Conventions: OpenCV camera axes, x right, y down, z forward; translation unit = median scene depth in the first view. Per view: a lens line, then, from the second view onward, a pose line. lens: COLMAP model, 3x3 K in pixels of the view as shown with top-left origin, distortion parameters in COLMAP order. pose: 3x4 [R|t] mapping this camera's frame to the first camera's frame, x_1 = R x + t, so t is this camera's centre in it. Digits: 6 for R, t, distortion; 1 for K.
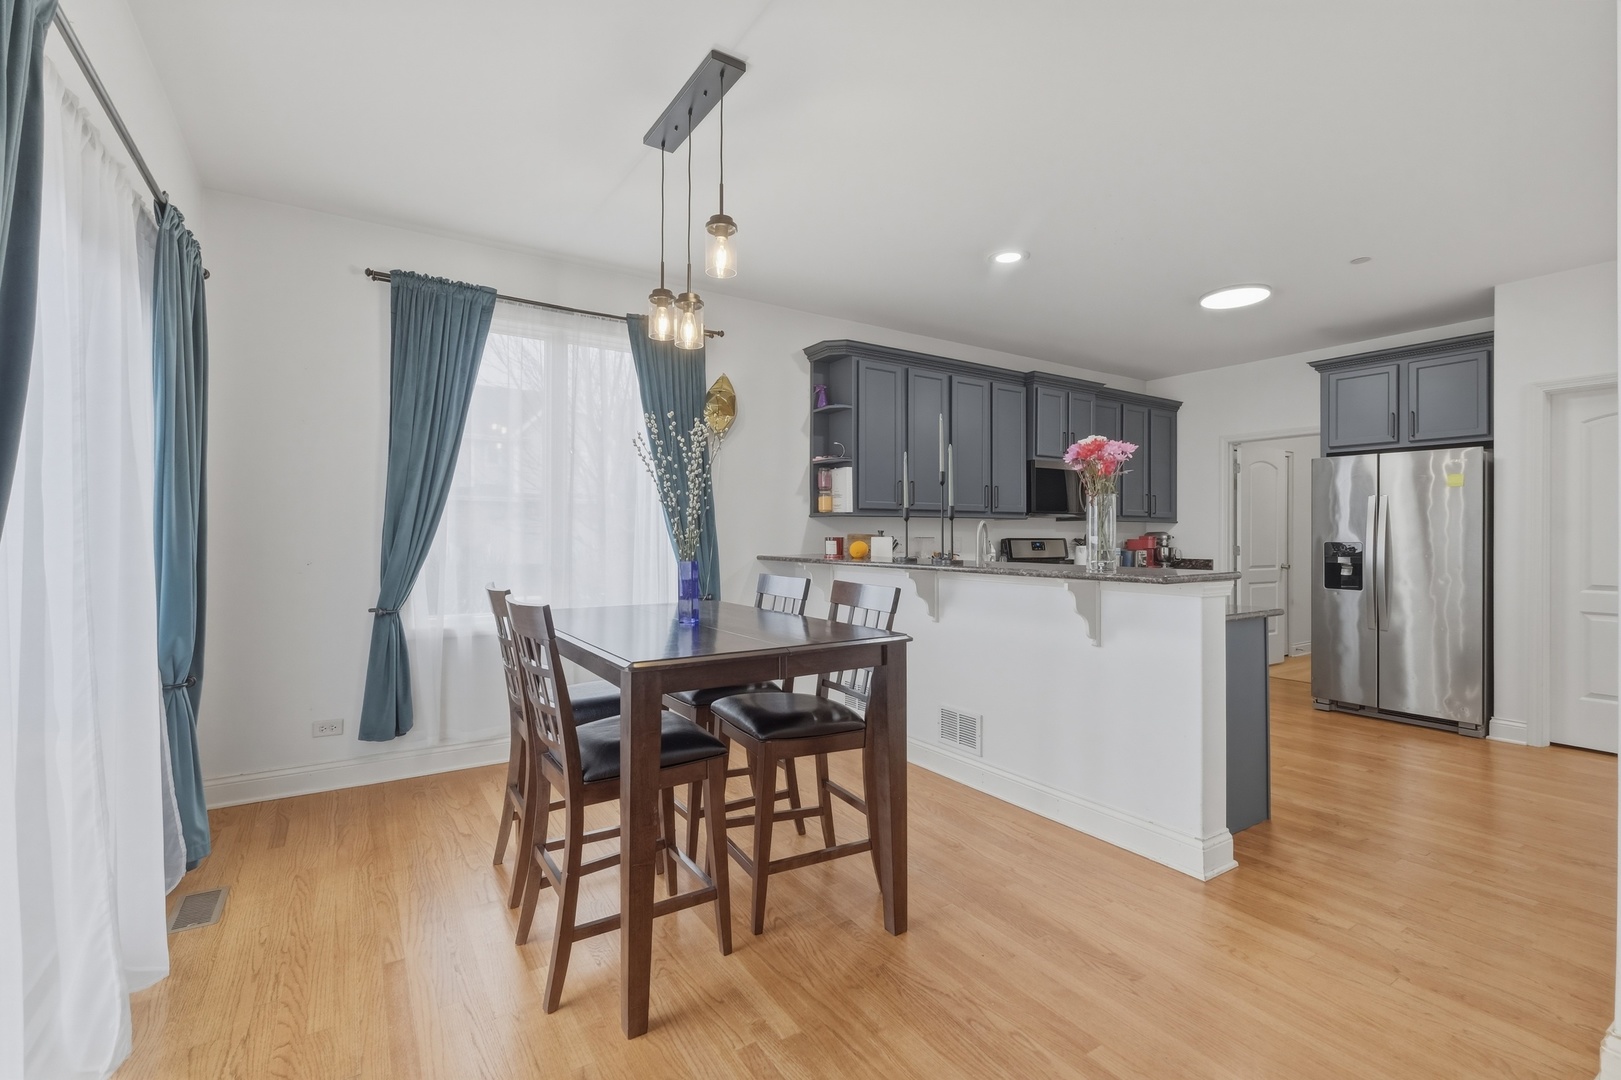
lens RADIAL K [[716.7, 0, 809.3], [0, 716.7, 529.7], [0, 0, 1]] dist [-0.000074, 0.000202]
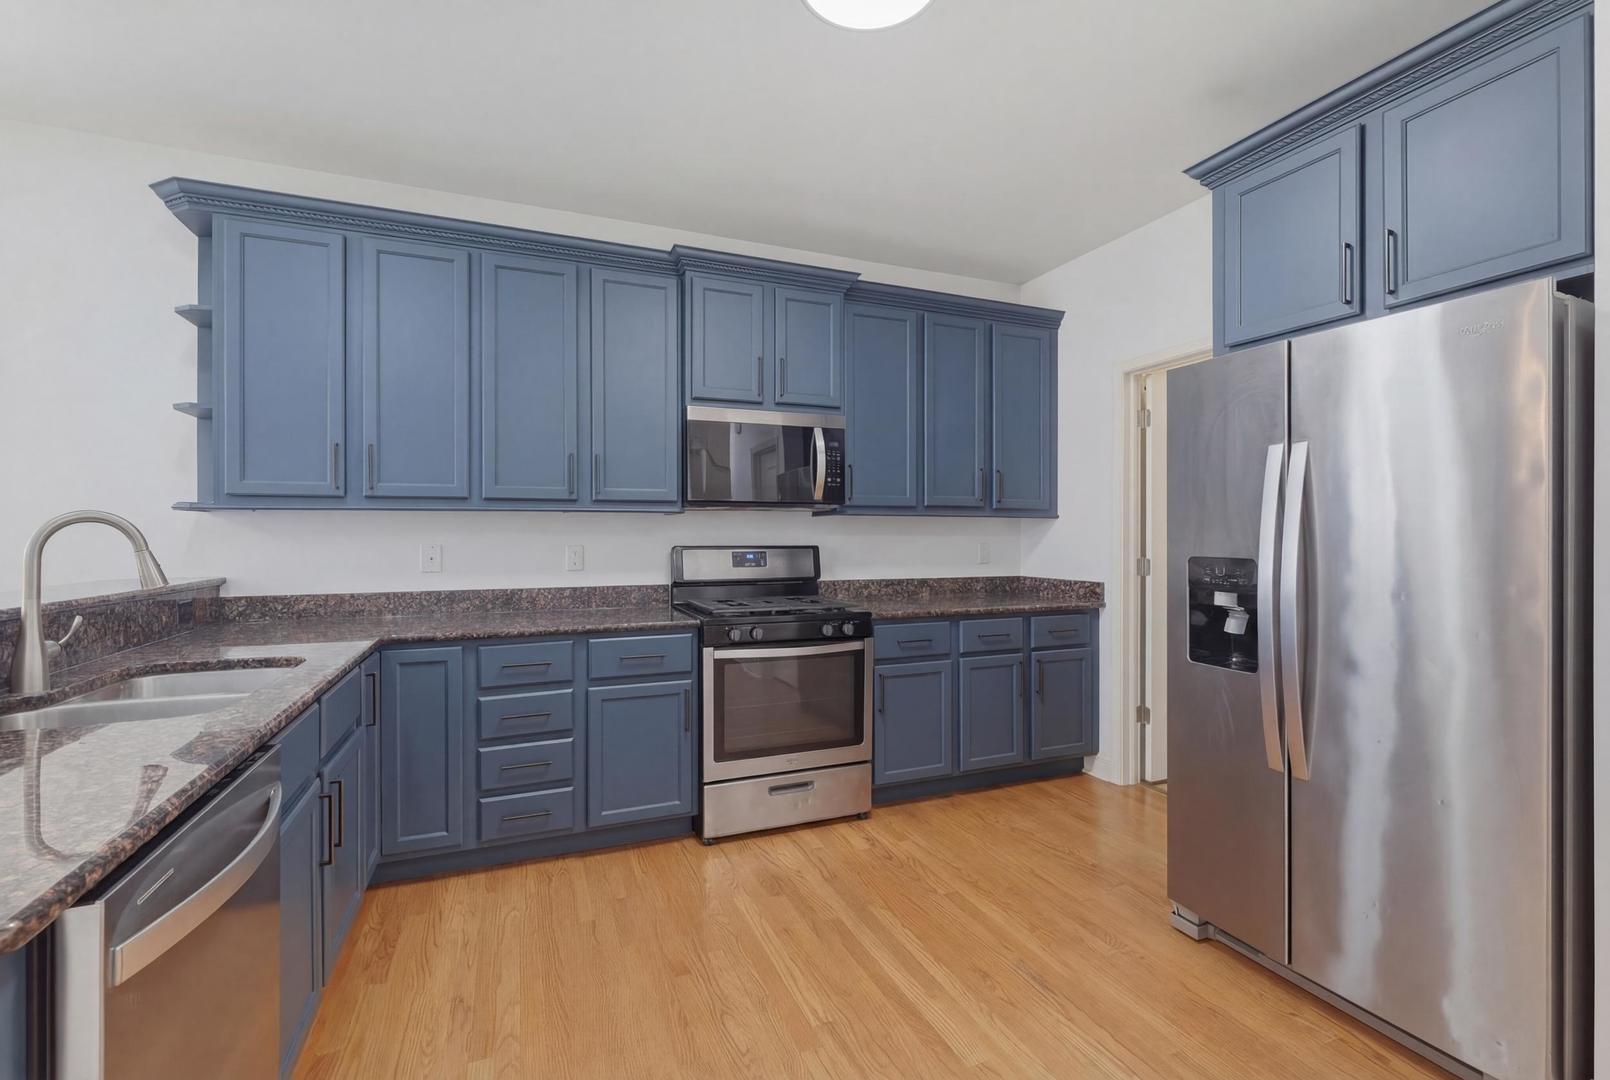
lens RADIAL K [[705.2, 0, 805.8], [0, 705.2, 535.8], [0, 0, 1]] dist [-0.021534, -0.000431]
pose [[0.981808, -0.003627, -0.189839, 0.541282], [0.004338, 0.999985, 0.003332, 0.002095], [0.189824, -0.004095, 0.981810, 0.508428]]
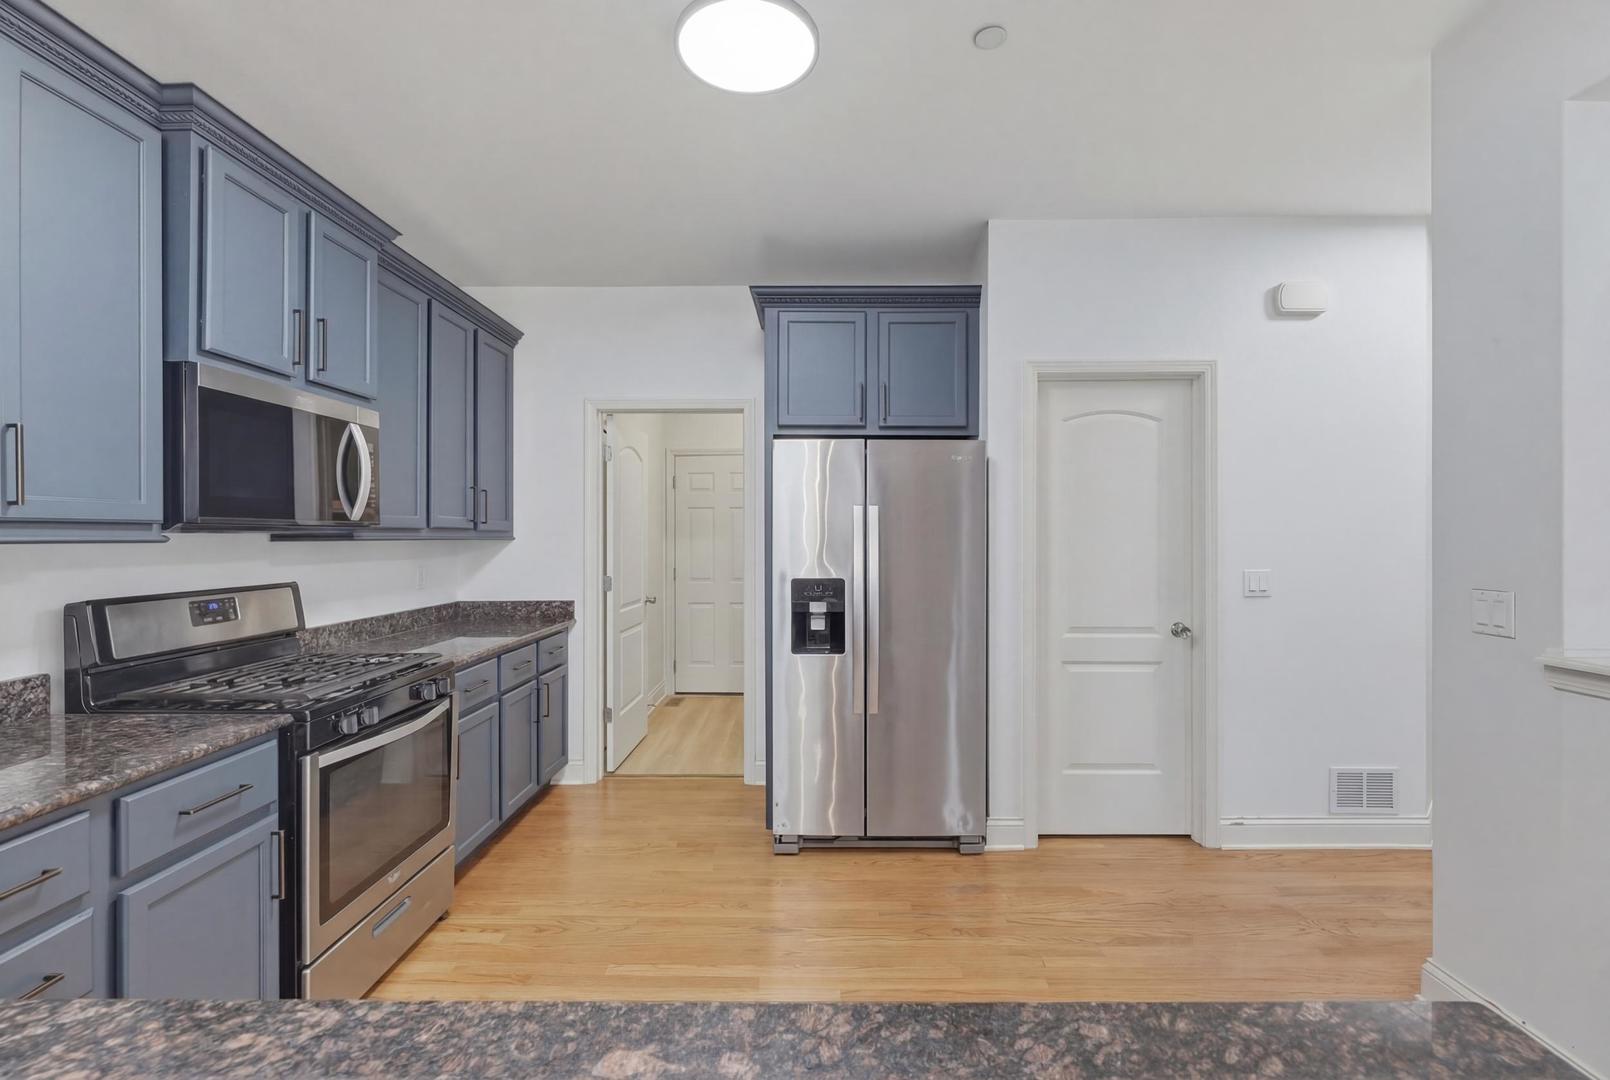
lens RADIAL K [[705.2, 0, 805.8], [0, 705.2, 535.8], [0, 0, 1]] dist [-0.021534, -0.000431]
pose [[0.554340, -0.004518, 0.832278, 0.218450], [-0.000918, 0.999981, 0.006040, -0.021234], [-0.832290, -0.004112, 0.554326, 0.627326]]
